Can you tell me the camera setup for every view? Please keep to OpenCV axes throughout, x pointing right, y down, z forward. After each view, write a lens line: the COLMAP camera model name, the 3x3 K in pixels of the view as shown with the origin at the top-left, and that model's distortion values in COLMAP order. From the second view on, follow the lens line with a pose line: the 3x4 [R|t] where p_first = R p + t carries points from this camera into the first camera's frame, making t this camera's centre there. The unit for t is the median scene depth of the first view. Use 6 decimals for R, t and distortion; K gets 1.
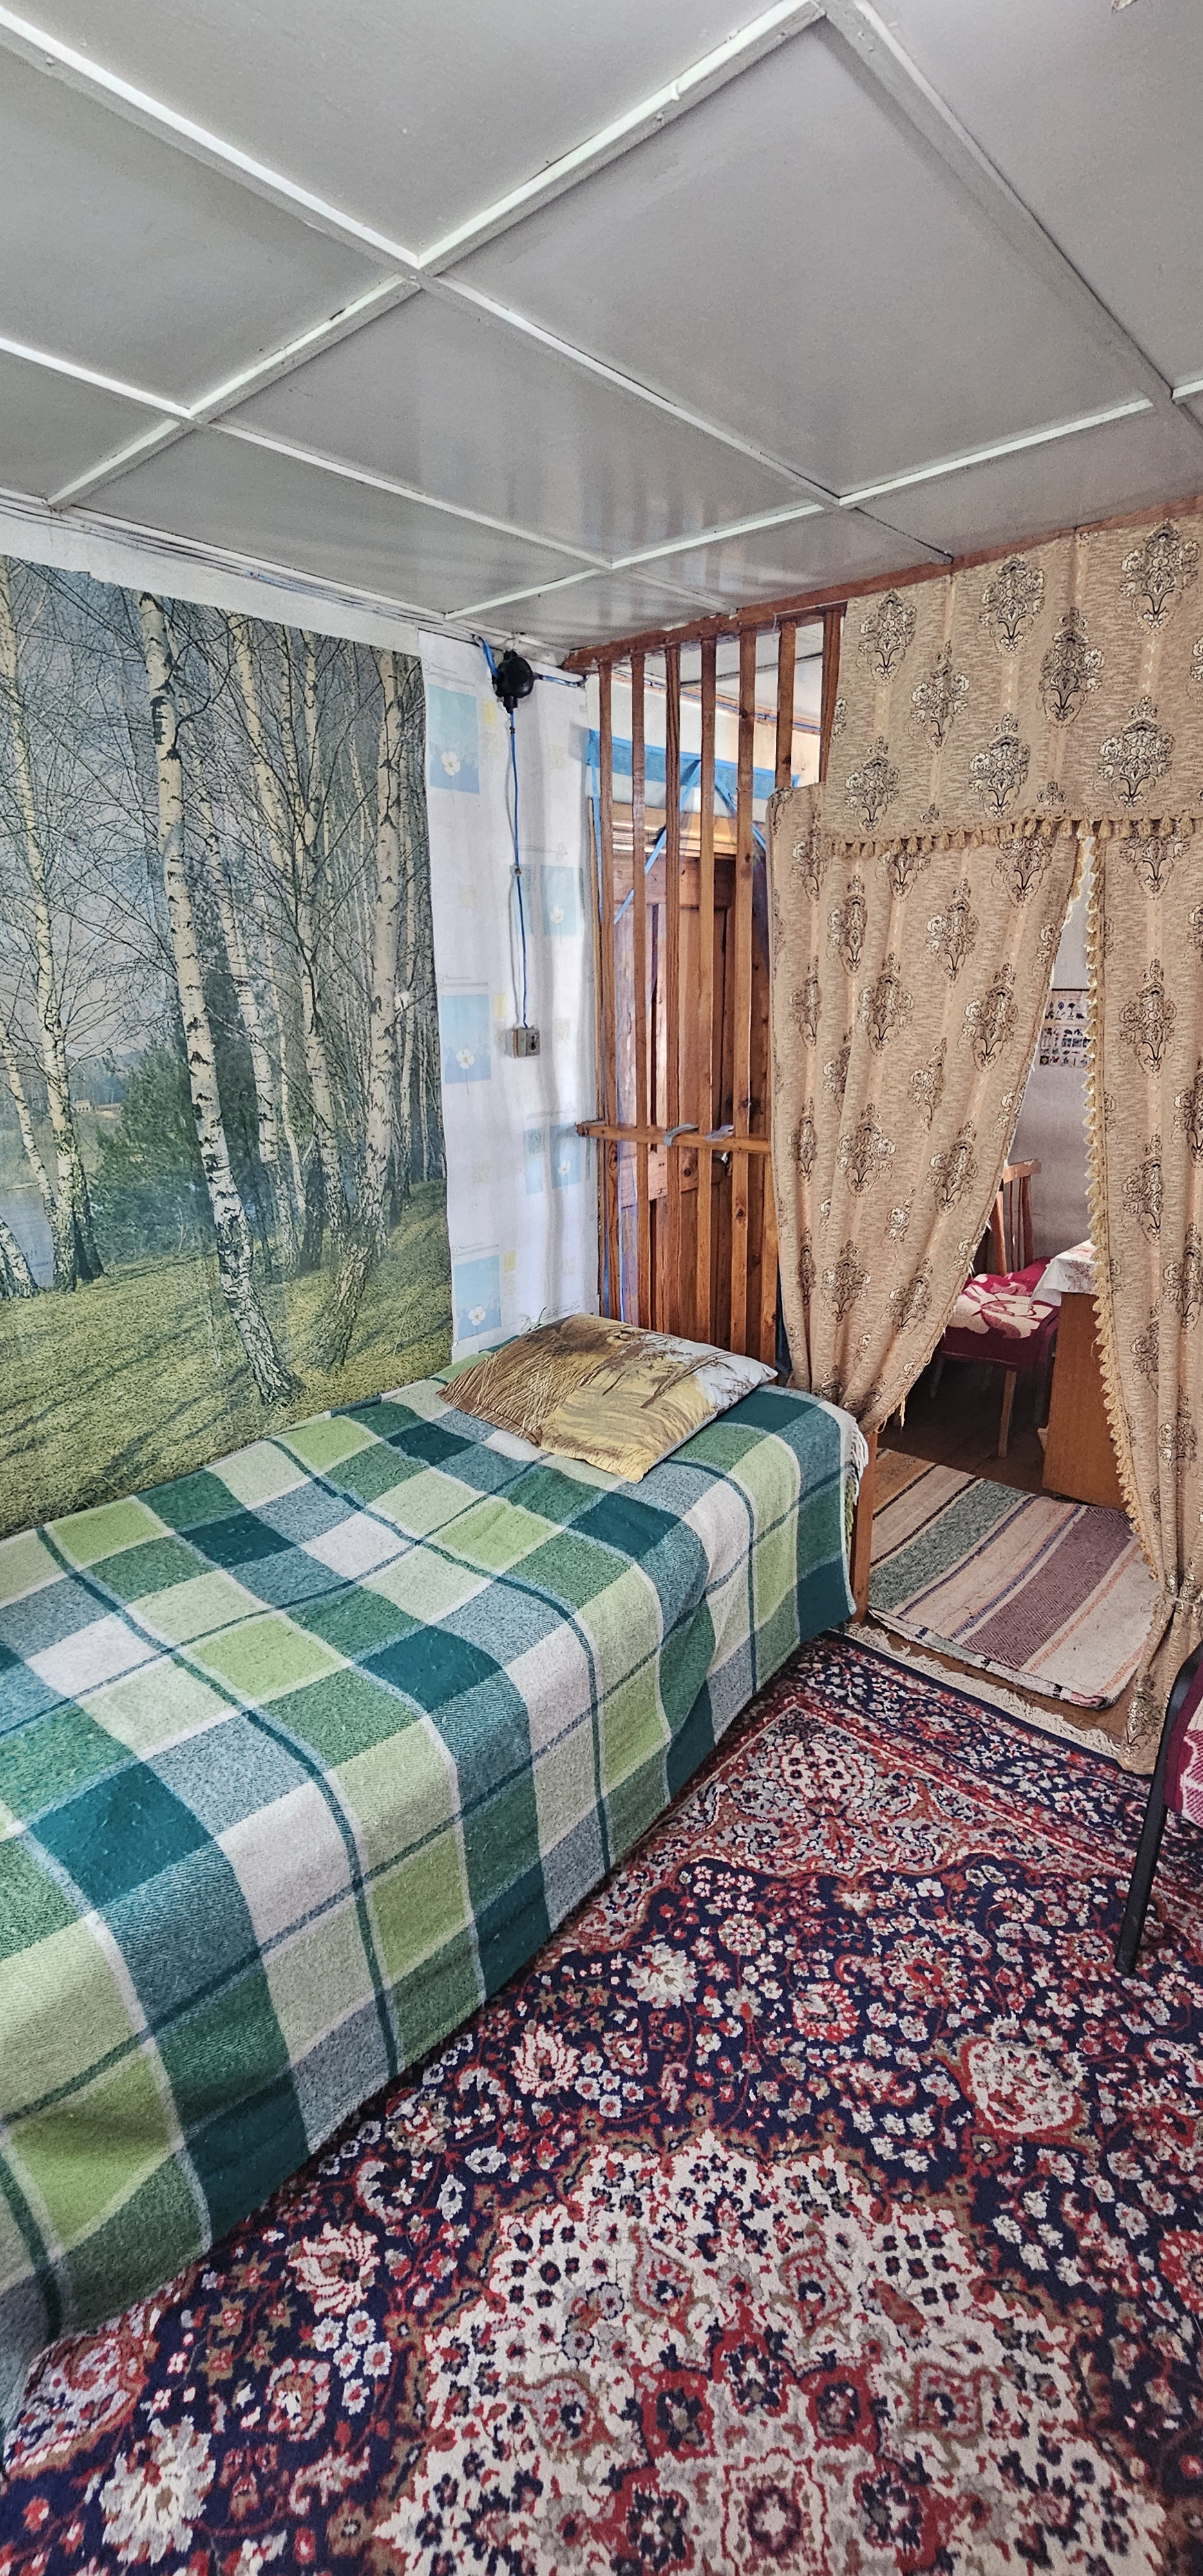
lens RADIAL K [[1064.7, 0, 585.6], [0, 1064.7, 1290.5], [0, 0, 1]] dist [0.001237, 0.000196]
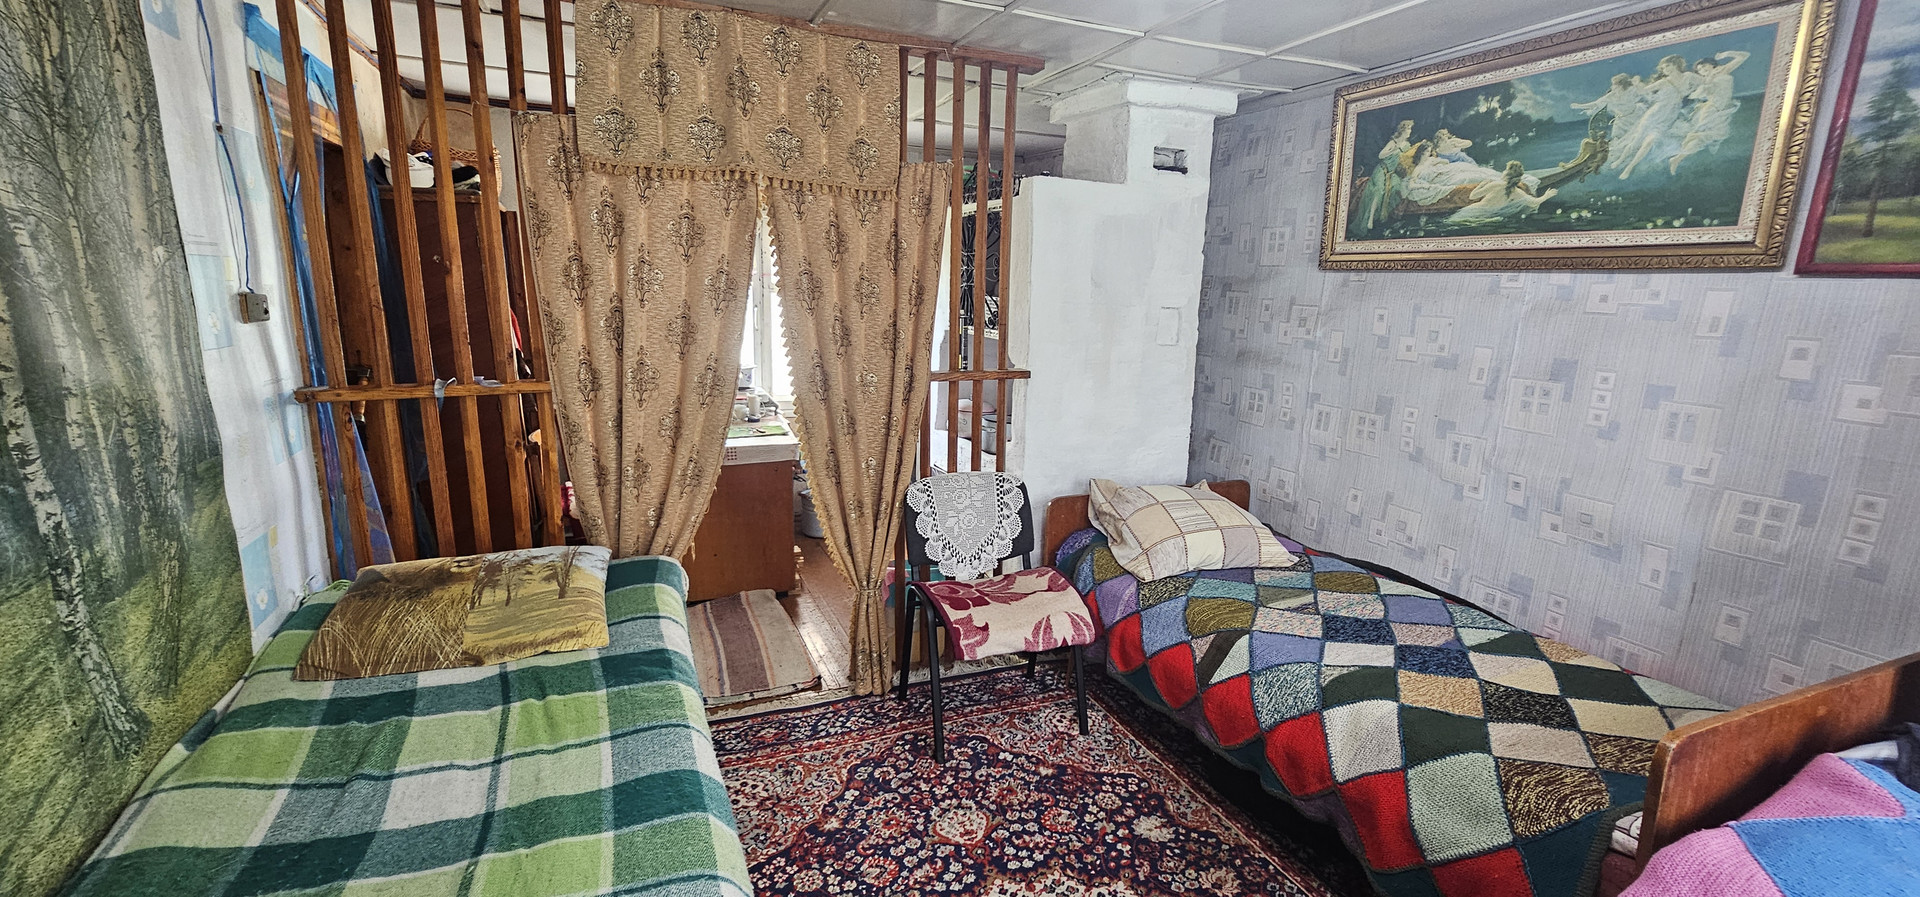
lens RADIAL K [[793.6, 0, 943.5], [0, 793.6, 464.5], [0, 0, 1]] dist [0.001237, 0.000196]
pose [[0.432694, -0.174469, 0.884498, -0.596901], [0.230258, 0.969943, 0.078681, -0.009721], [-0.871640, 0.169618, 0.459862, 0.196604]]
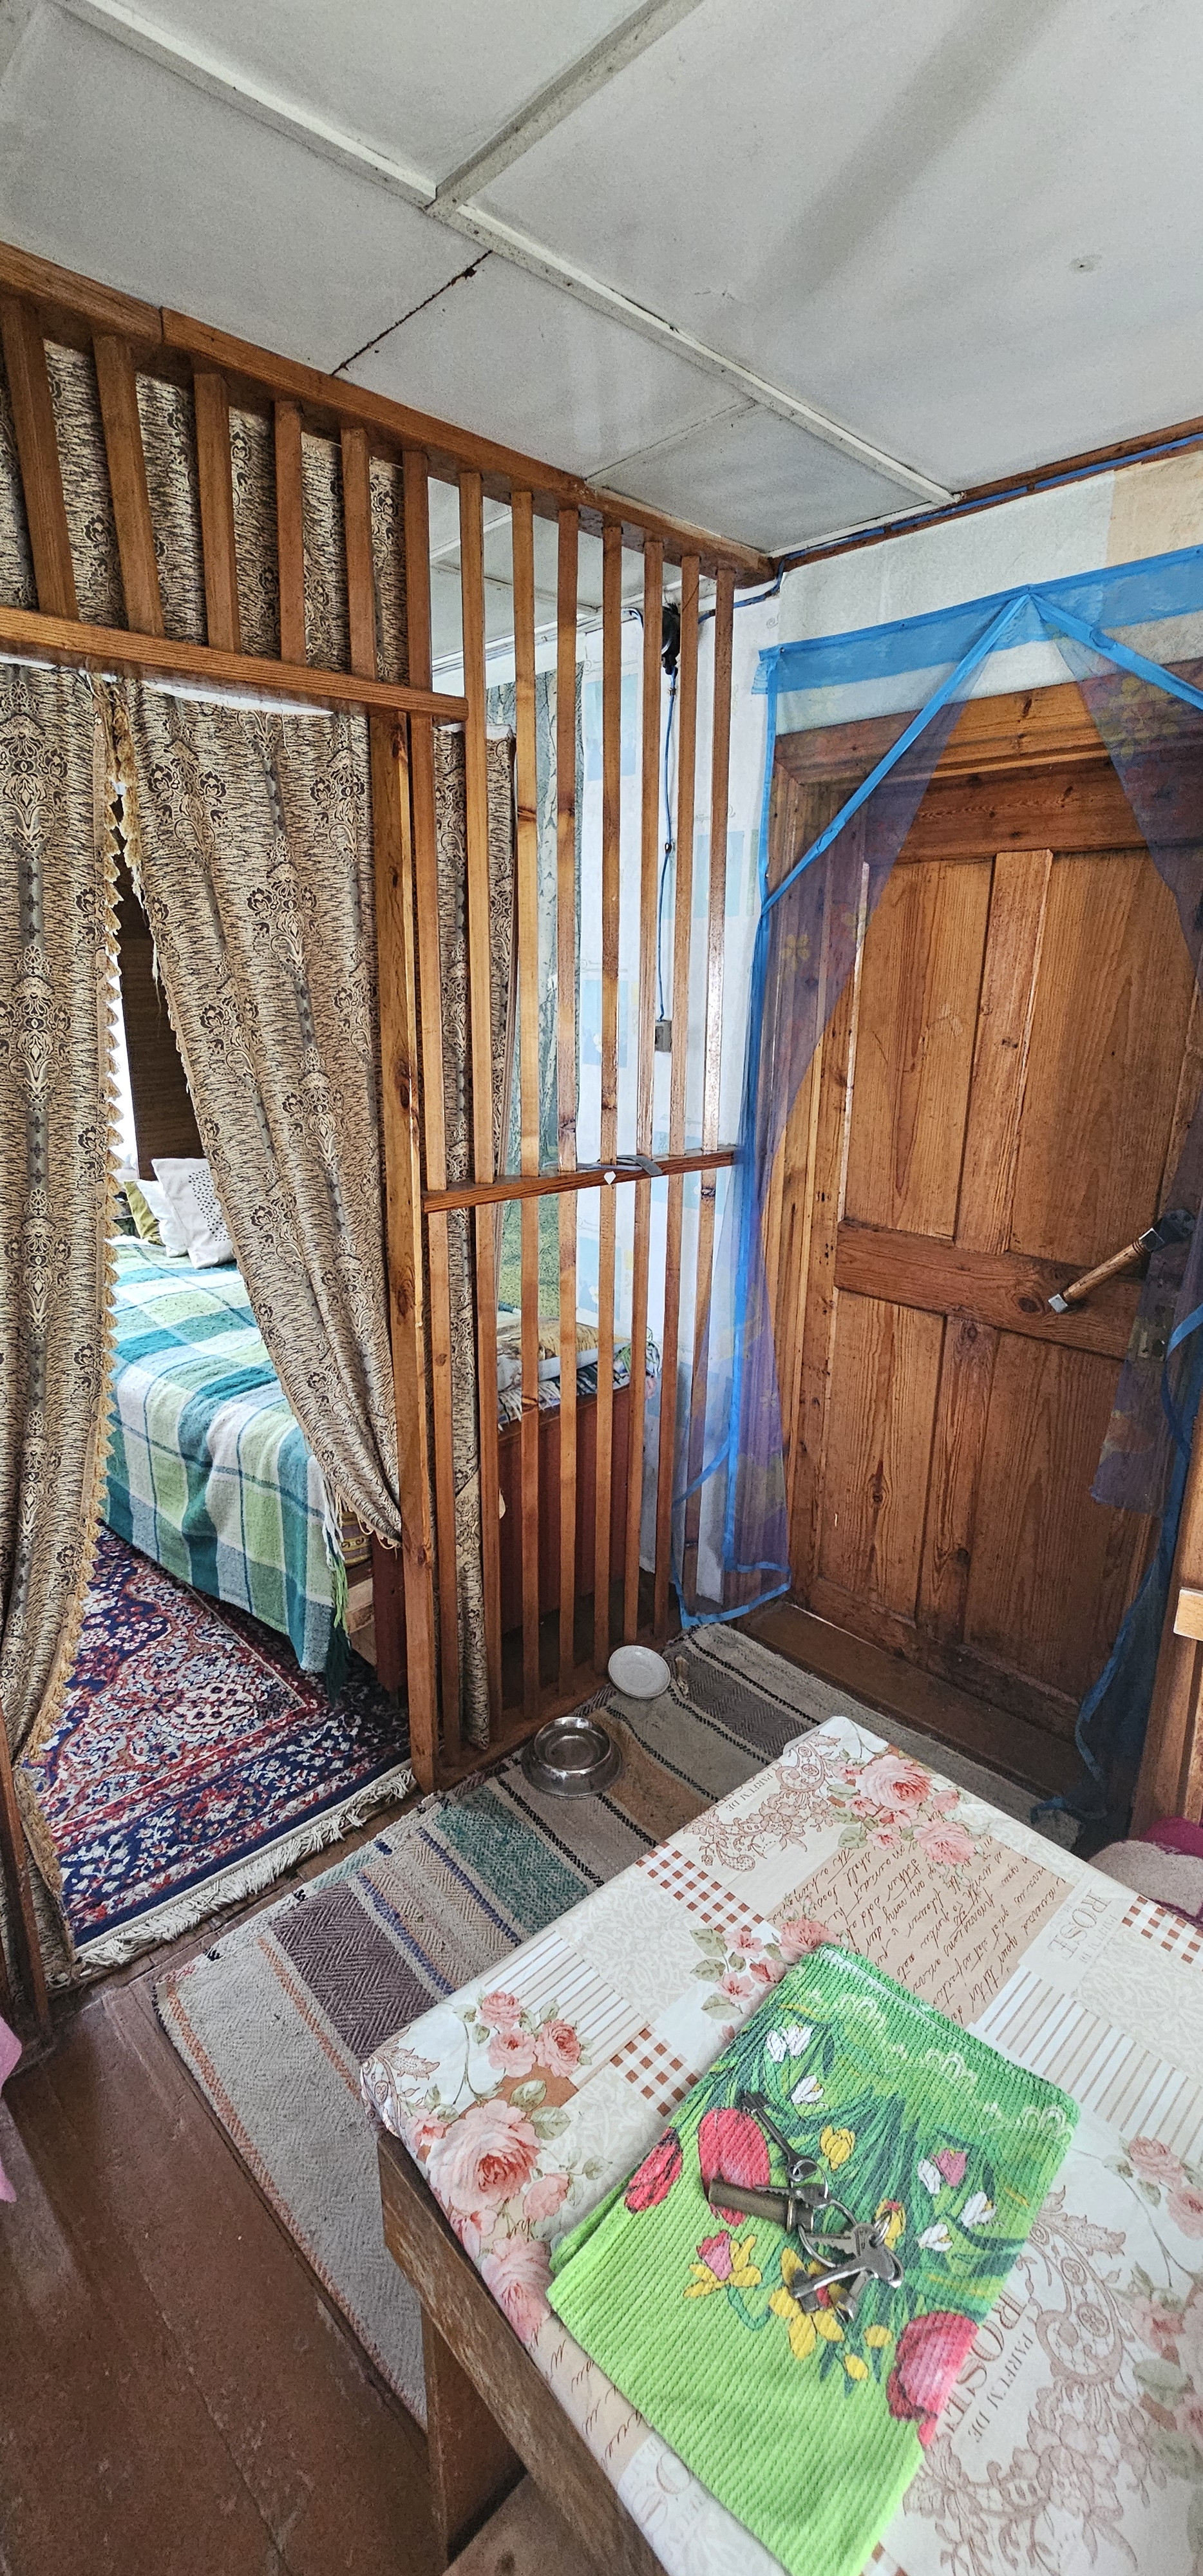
lens RADIAL K [[1064.7, 0, 592.7], [0, 1064.7, 1280.0], [0, 0, 1]] dist [0.001237, 0.000196]
pose [[-0.062894, 0.313821, -0.947397, 1.171912], [-0.289114, 0.902843, 0.318256, -0.423839], [0.955226, 0.293922, 0.033946, 1.308043]]
